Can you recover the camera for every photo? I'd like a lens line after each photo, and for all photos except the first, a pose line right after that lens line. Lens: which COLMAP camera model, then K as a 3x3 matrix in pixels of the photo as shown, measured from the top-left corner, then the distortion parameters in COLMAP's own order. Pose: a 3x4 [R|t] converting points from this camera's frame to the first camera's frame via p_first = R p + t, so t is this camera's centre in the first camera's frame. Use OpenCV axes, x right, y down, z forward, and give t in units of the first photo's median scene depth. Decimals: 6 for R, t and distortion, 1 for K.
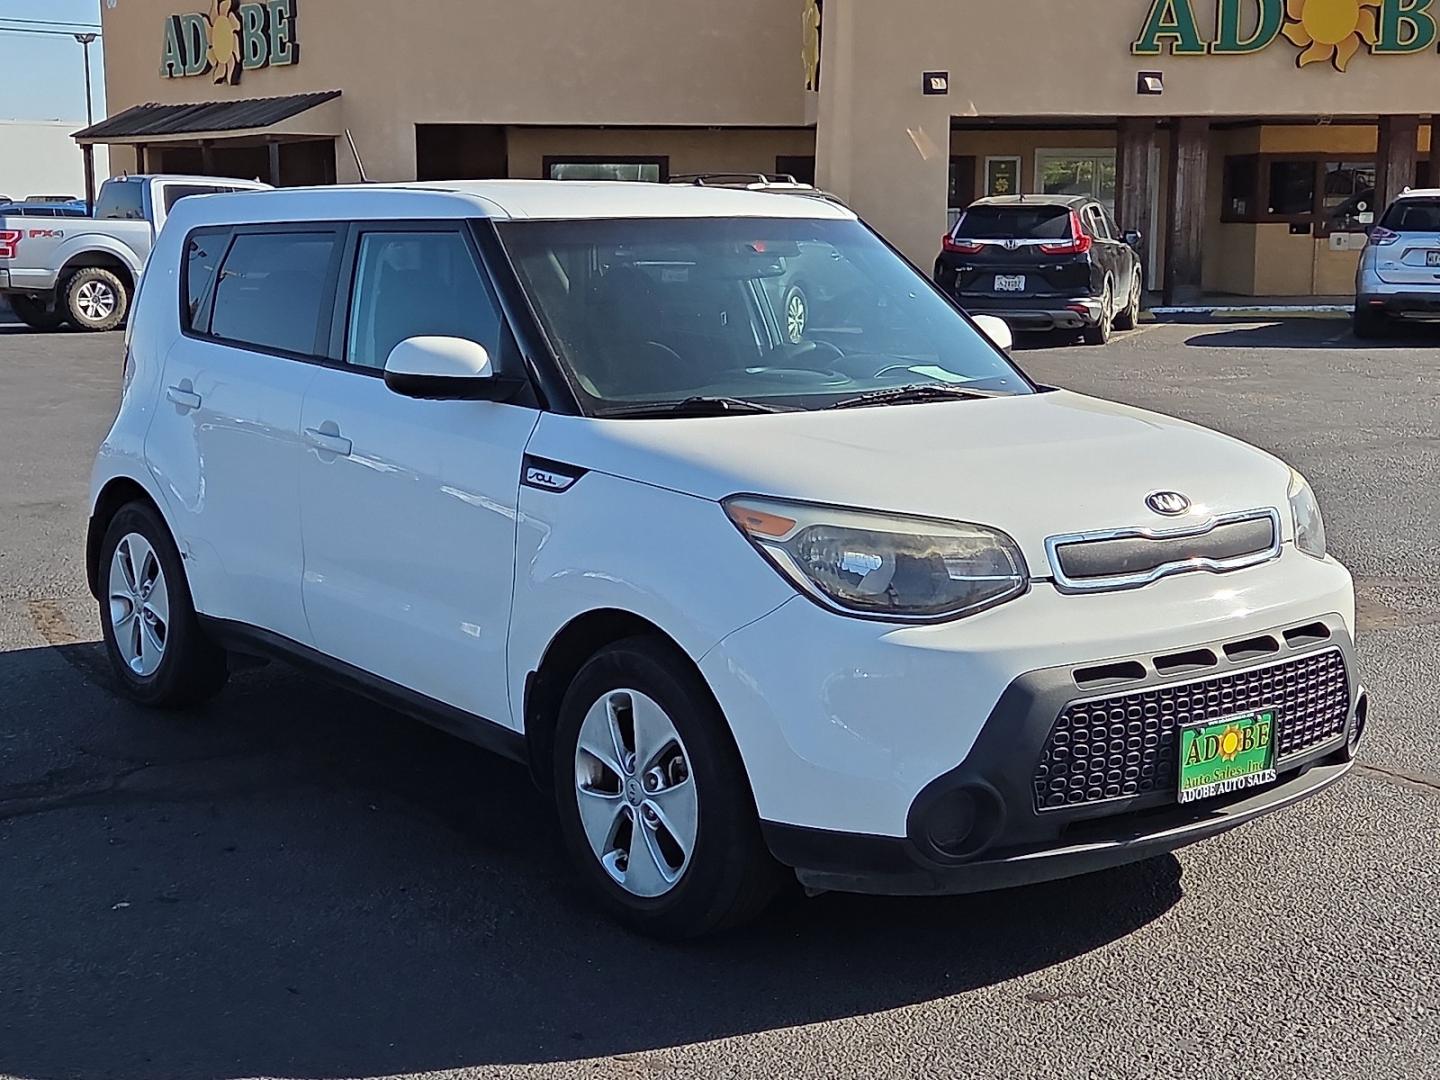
lens RADIAL K [[2109.3, 0, 714.9], [0, 2109.3, 536.3], [0, 0, 1]] dist [0.039835, 0.000000]
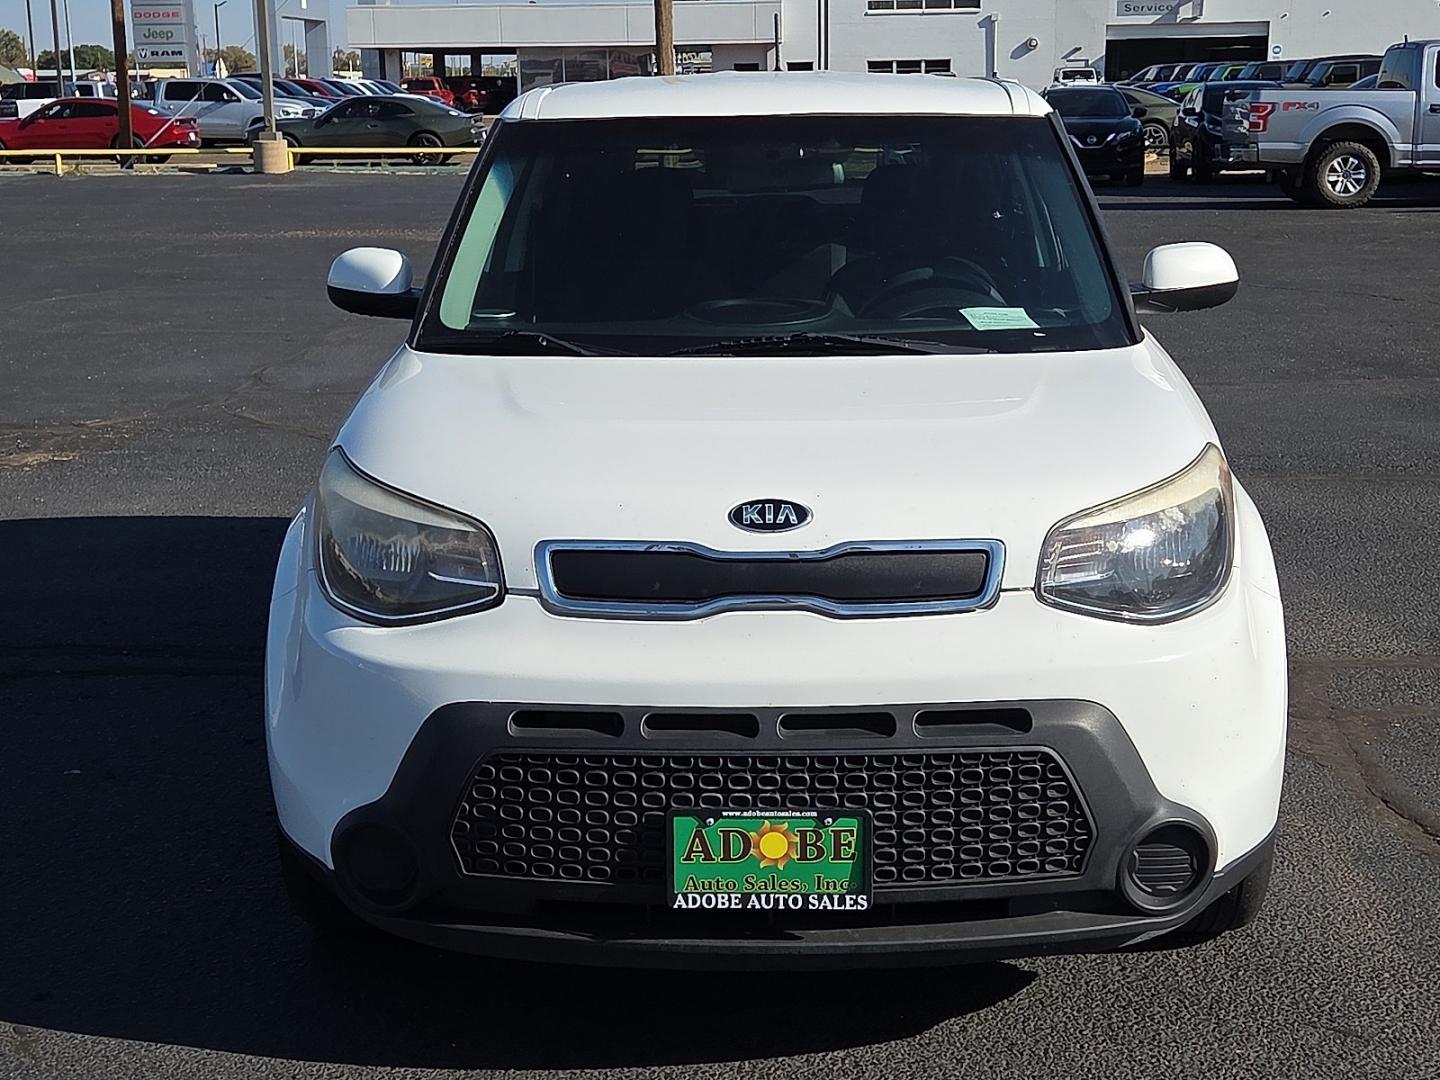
lens RADIAL K [[2109.3, 0, 724.9], [0, 2109.3, 537.7], [0, 0, 1]] dist [0.039835, 0.000000]
pose [[0.757409, 0.124258, -0.641008, 0.134520], [-0.083567, 0.992099, 0.093575, -0.015007], [0.647571, -0.017307, 0.761809, 0.083048]]
